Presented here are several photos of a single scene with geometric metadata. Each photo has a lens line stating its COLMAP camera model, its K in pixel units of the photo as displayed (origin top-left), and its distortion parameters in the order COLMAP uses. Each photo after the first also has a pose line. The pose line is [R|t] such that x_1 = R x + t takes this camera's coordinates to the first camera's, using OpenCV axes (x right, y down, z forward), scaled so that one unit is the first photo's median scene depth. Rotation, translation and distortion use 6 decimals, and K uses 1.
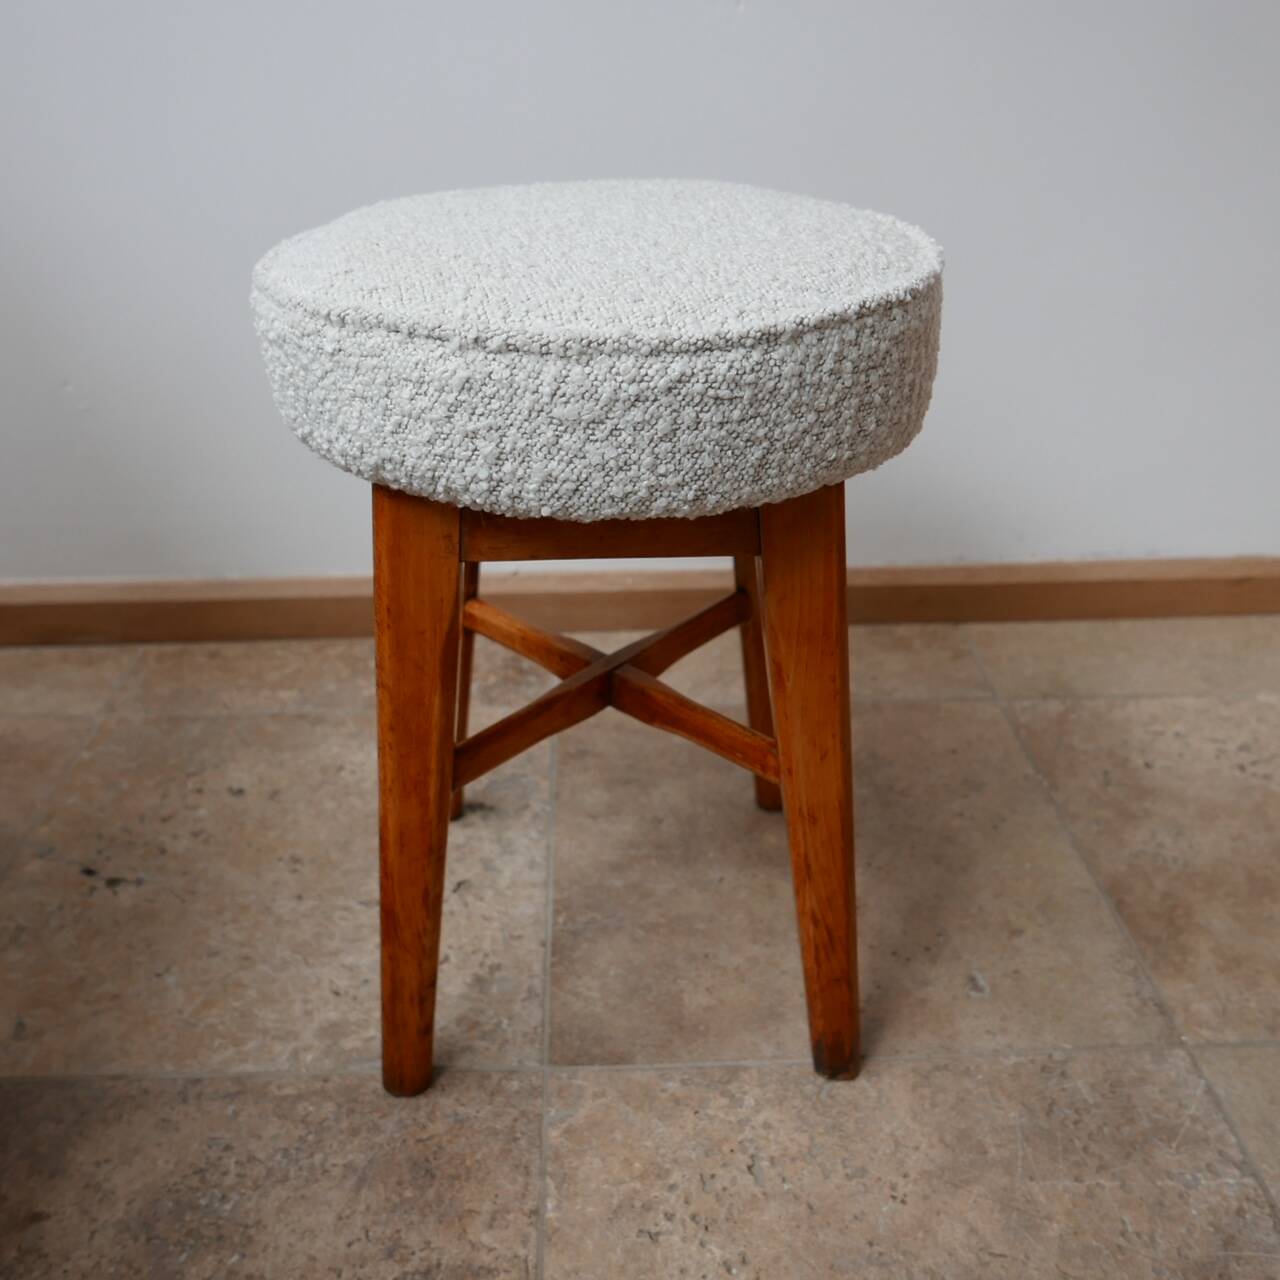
lens RADIAL K [[1240.4, 0, 640.0], [0, 1240.4, 640.0], [0, 0, 1]] dist [-0.029814, 0.002293]
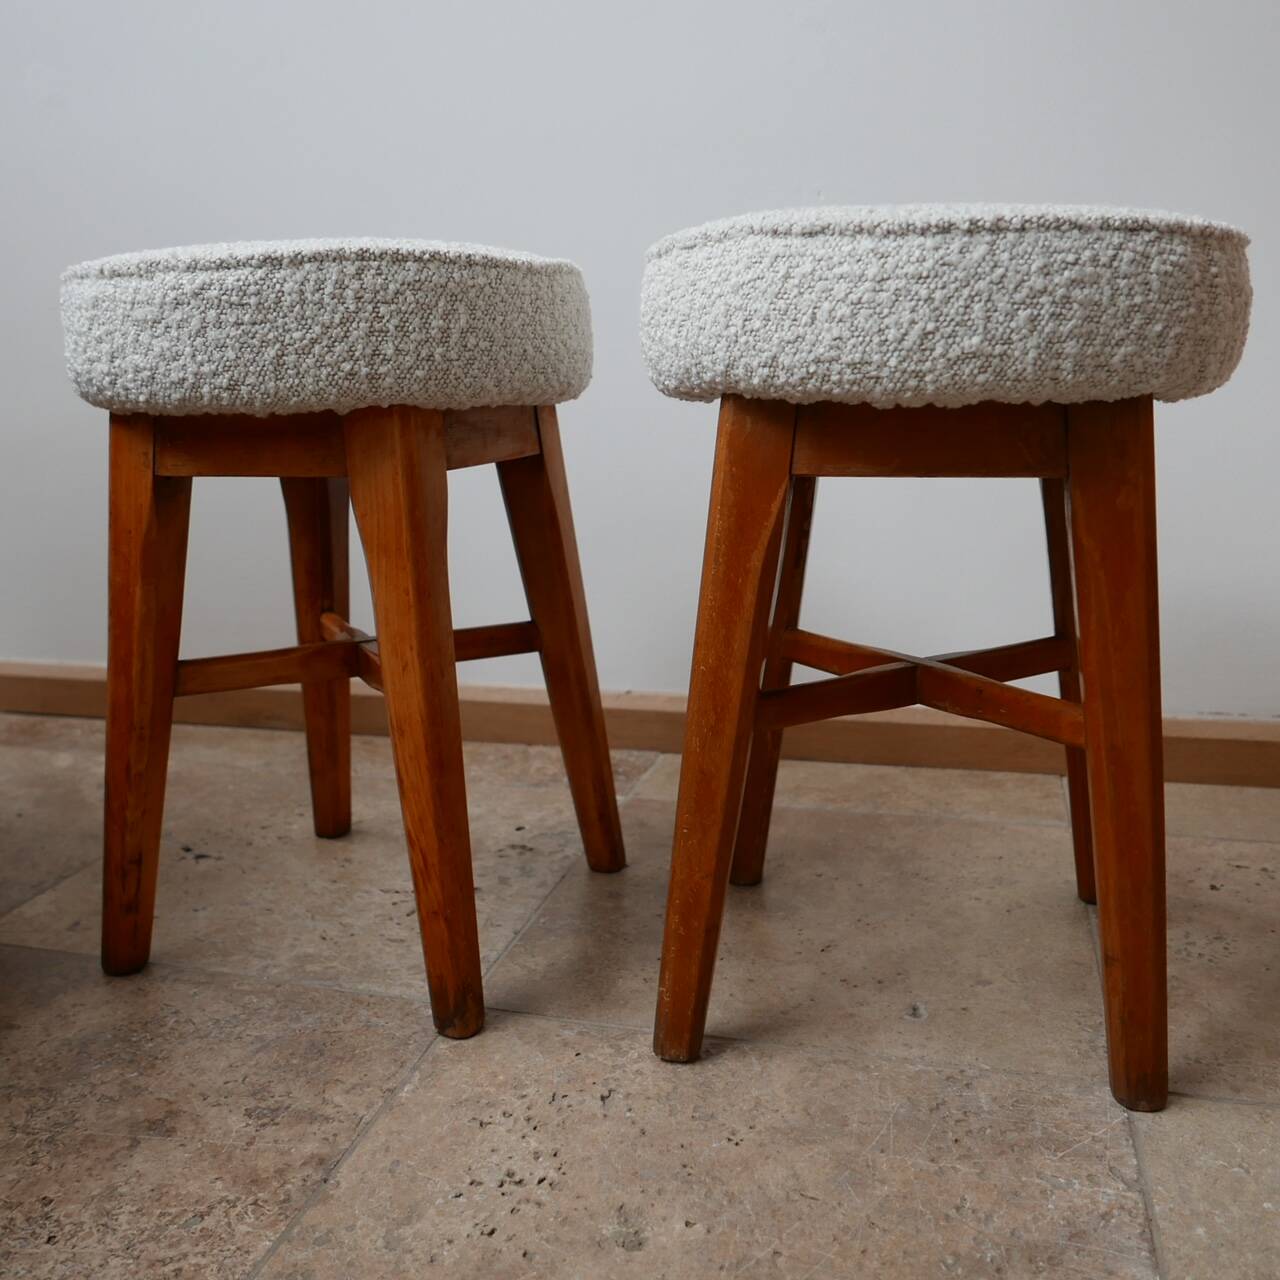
lens RADIAL K [[1219.8, 0, 640.0], [0, 1219.8, 640.0], [0, 0, 1]] dist [-0.019861, 0.006162]
pose [[0.924900, 0.062020, -0.375118, 0.970698], [-0.172639, 0.947541, -0.269001, 0.422947], [0.338756, 0.313559, 0.887088, 0.084996]]
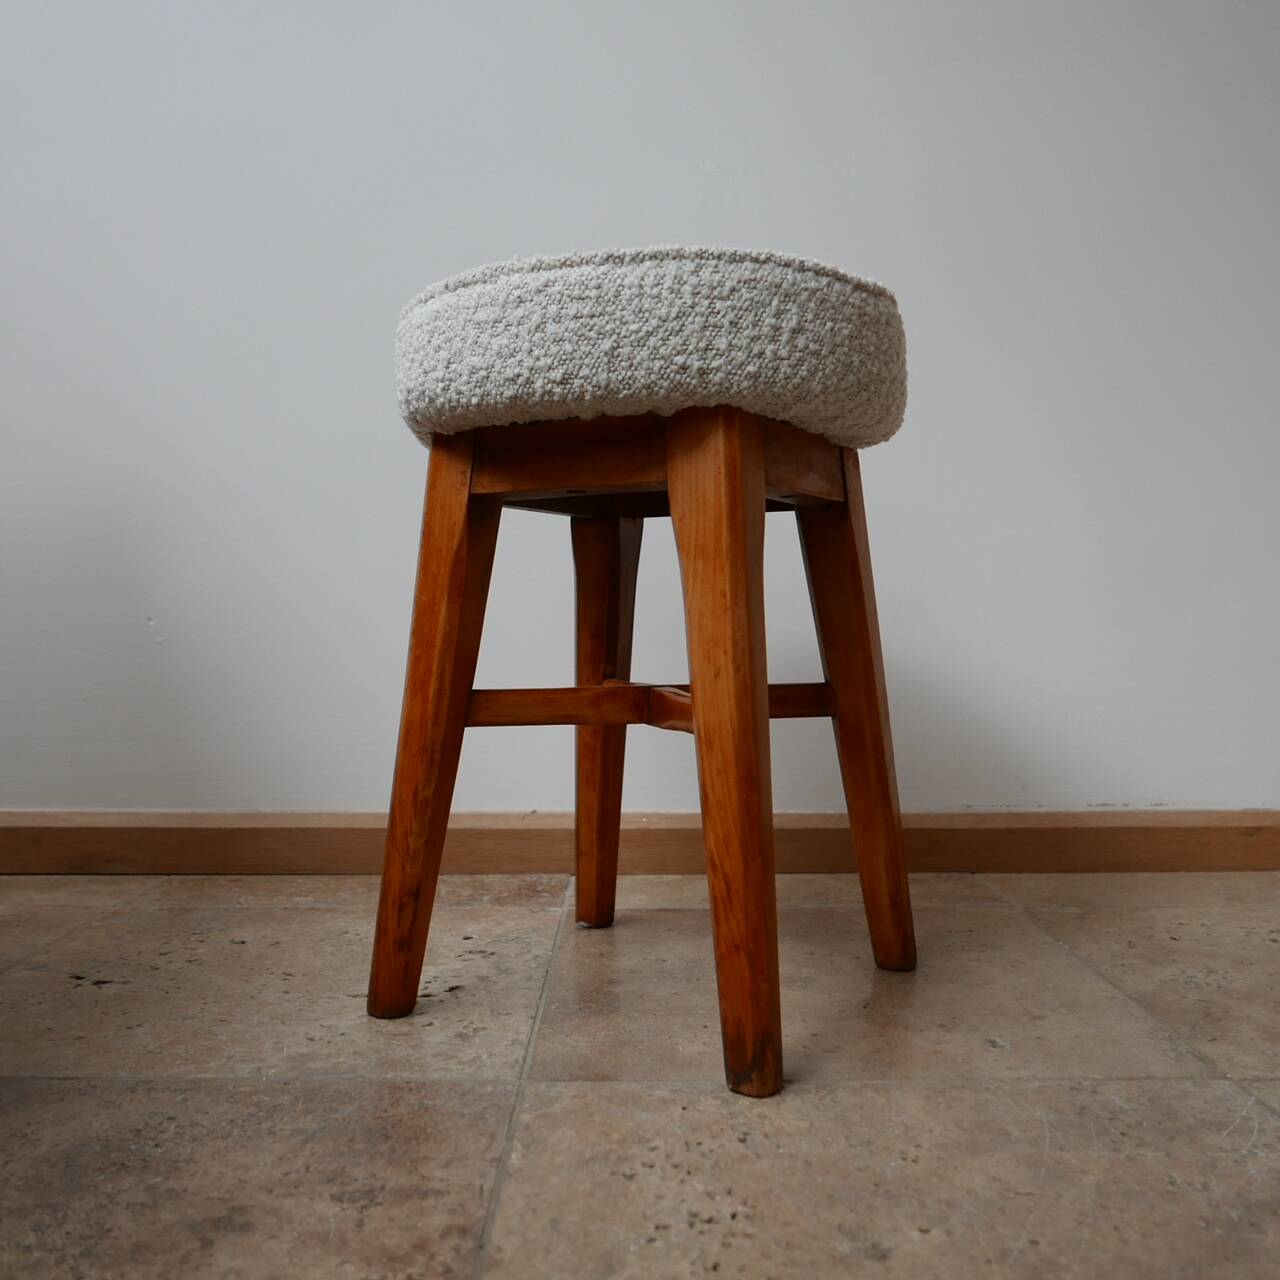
lens RADIAL K [[1225.0, 0, 640.0], [0, 1225.0, 640.0], [0, 0, 1]] dist [-0.041016, 0.045301]
pose [[0.847370, 0.013289, -0.530837, 0.830680], [-0.267342, 0.874421, -0.404866, 0.651568], [0.458795, 0.484986, 0.744510, 0.200643]]
